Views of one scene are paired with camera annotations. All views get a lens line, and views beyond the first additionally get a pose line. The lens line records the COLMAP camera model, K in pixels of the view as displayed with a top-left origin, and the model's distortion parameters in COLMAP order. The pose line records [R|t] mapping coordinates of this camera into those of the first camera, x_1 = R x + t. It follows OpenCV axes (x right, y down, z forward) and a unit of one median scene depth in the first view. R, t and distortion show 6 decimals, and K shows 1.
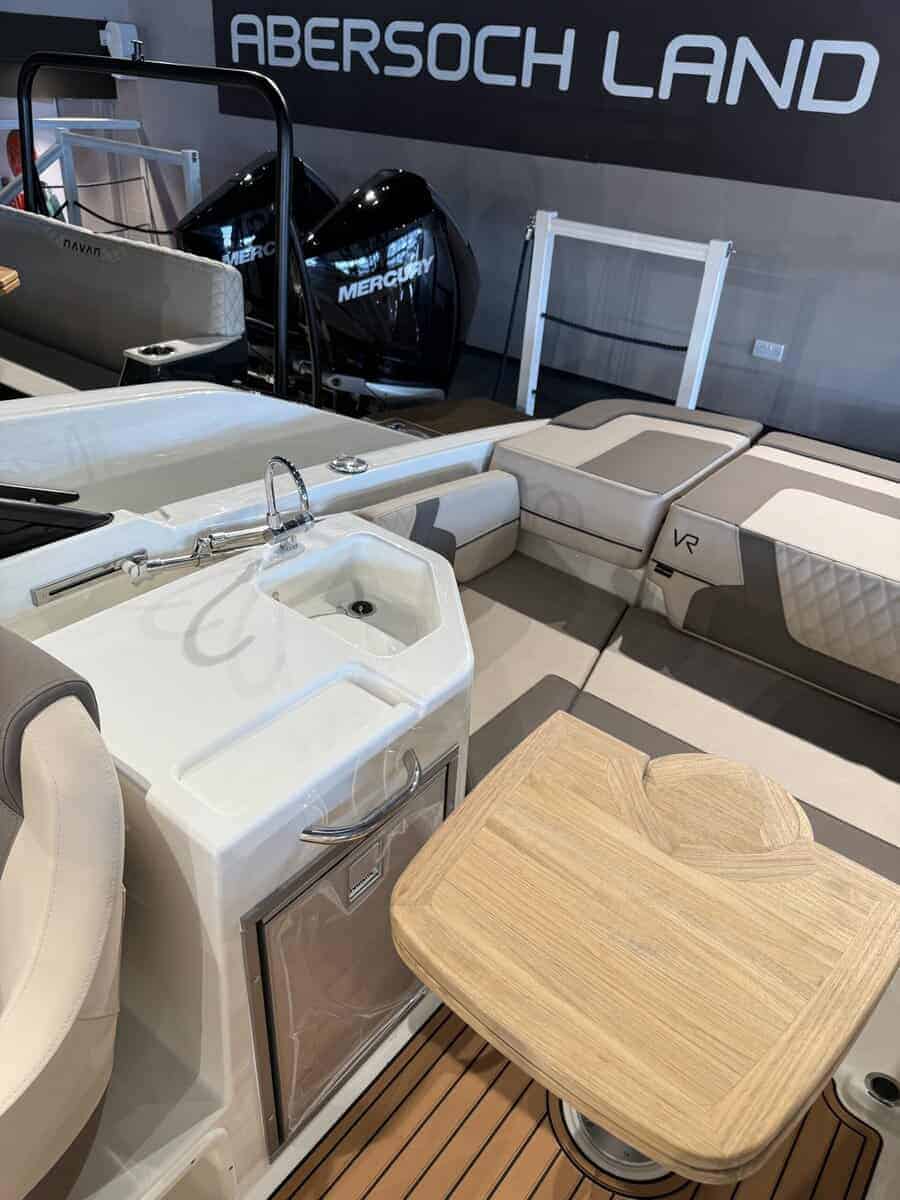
lens RADIAL K [[842.3, 0, 447.1], [0, 842.3, 609.7], [0, 0, 1]] dist [0.043726, -0.049764]
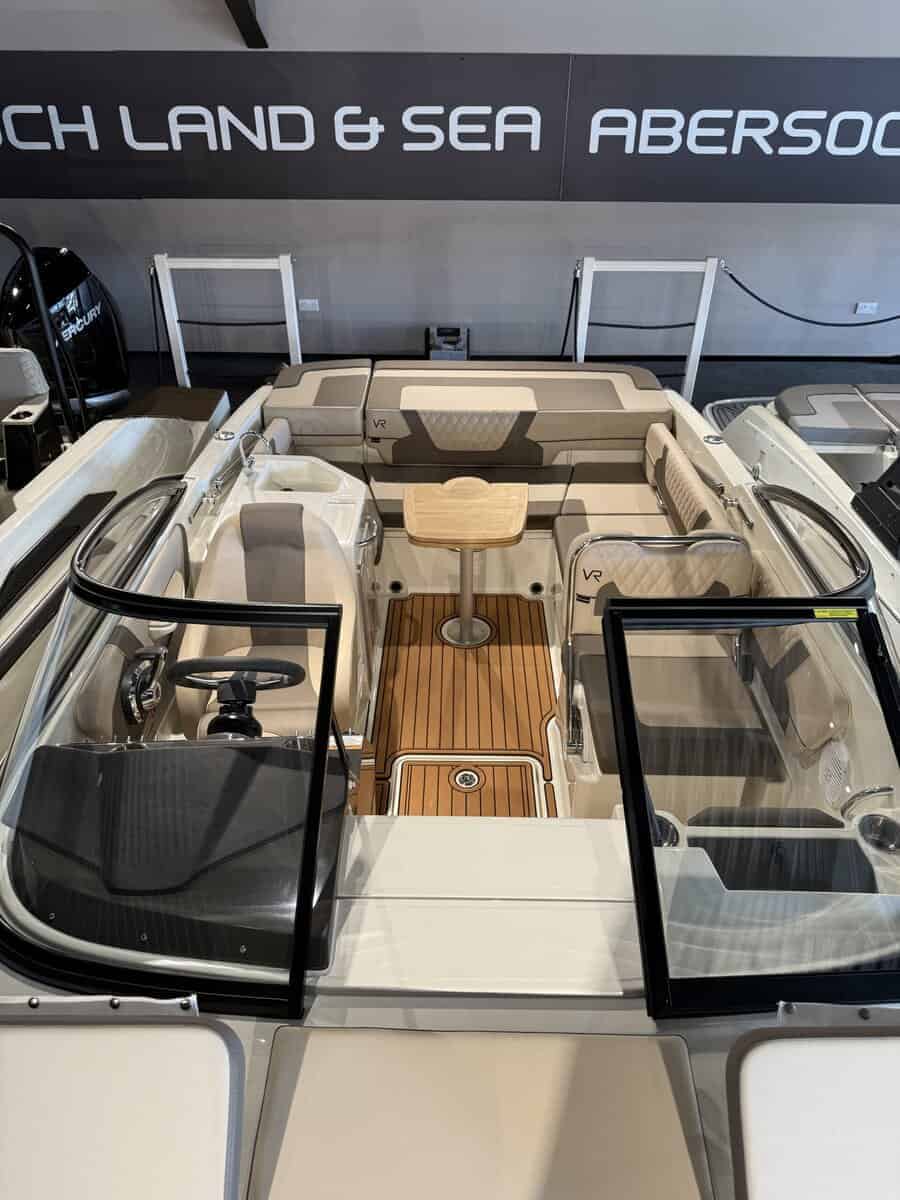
lens RADIAL K [[842.2, 0, 453.7], [0, 842.2, 600.6], [0, 0, 1]] dist [0.042354, -0.058834]
pose [[0.790729, -0.397138, 0.465864, -0.601132], [0.363870, 0.916895, 0.164021, 0.038768], [-0.492287, 0.039818, 0.869522, -0.753471]]
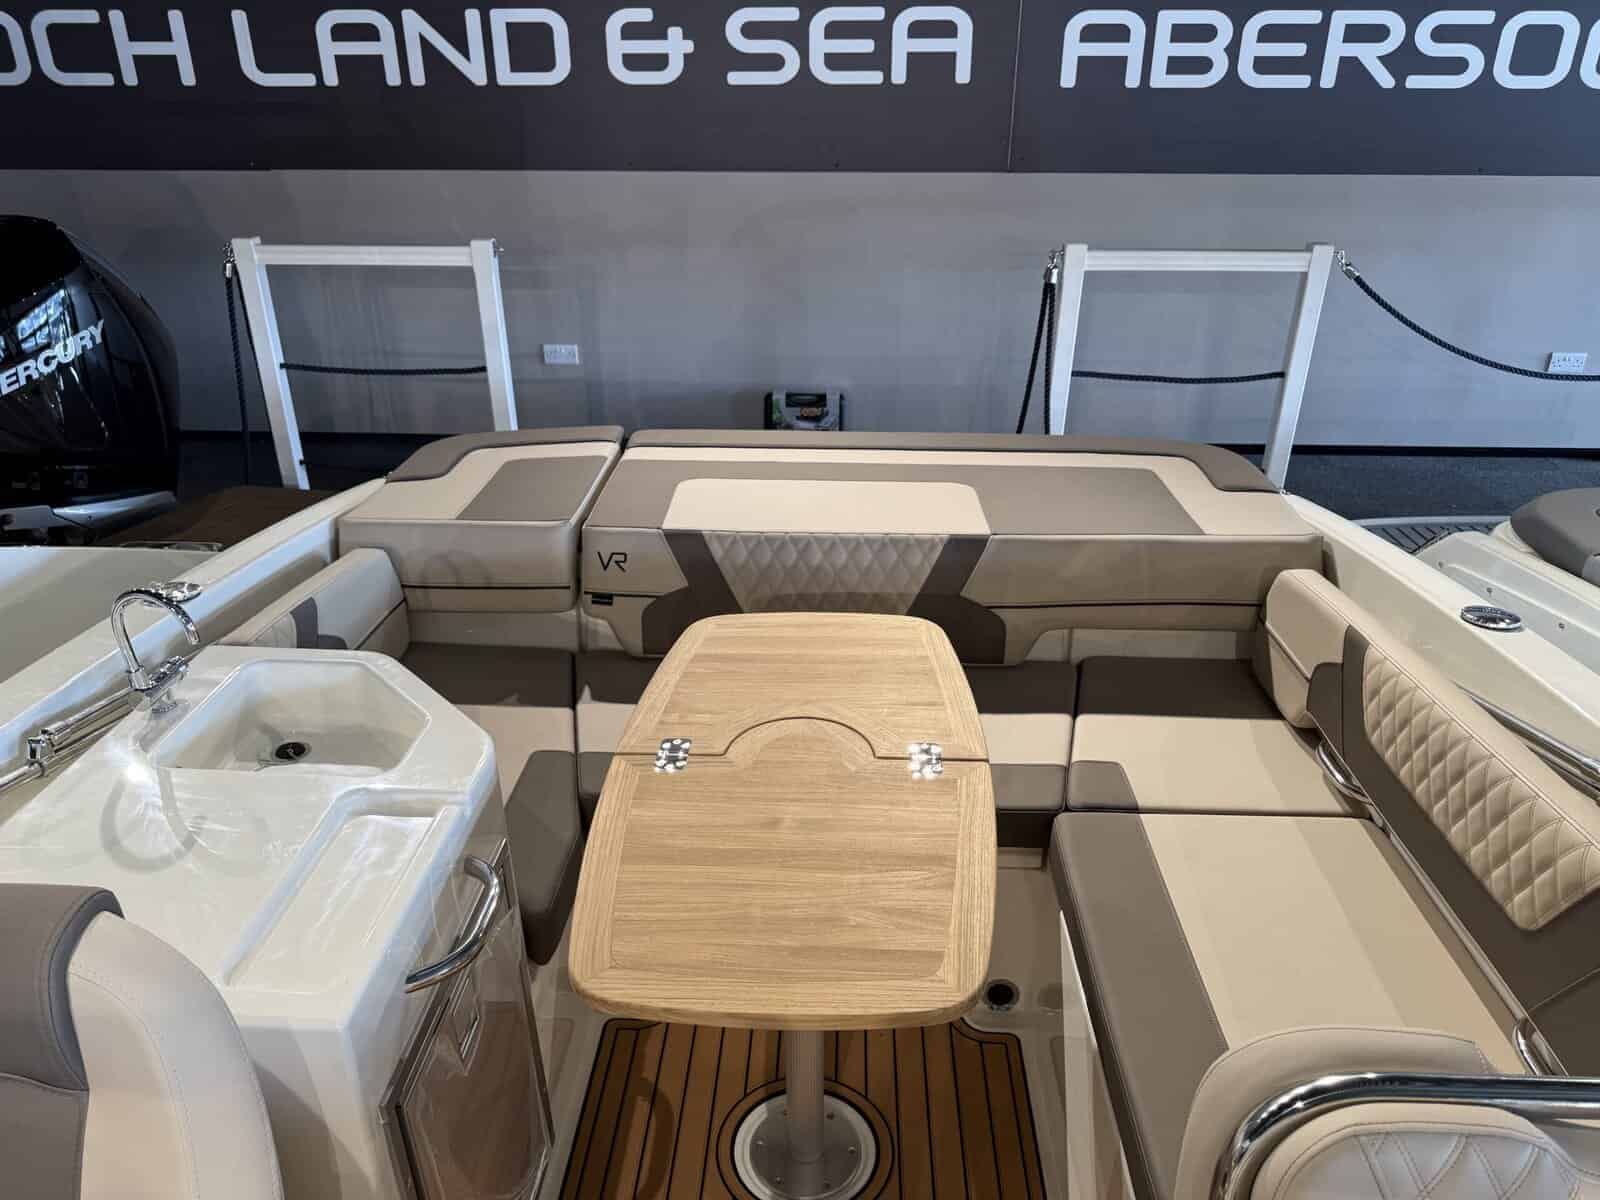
lens RADIAL K [[1122.9, 0, 800.0], [0, 1122.9, 617.6], [0, 0, 1]] dist [0.042354, -0.058834]
pose [[0.809439, -0.313036, 0.496808, -0.136081], [0.354206, 0.935089, 0.012094, 0.024495], [-0.468345, 0.166183, 0.867776, -0.093295]]
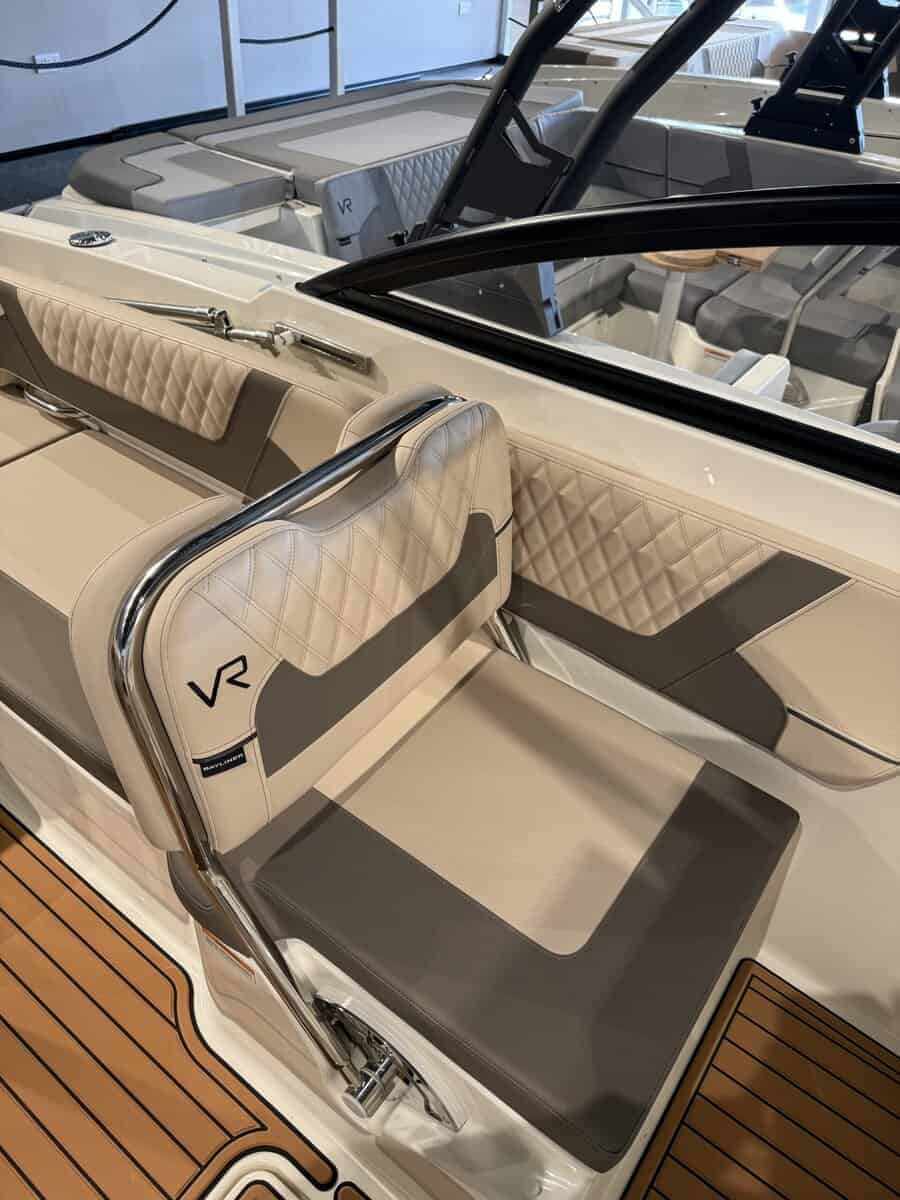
lens RADIAL K [[842.2, 0, 453.7], [0, 842.2, 600.6], [0, 0, 1]] dist [0.042354, -0.058834]
pose [[-0.026846, -0.708316, 0.705385, -0.118908], [0.474810, 0.611924, 0.632538, 0.074207], [-0.879679, 0.351905, 0.319888, -0.047810]]
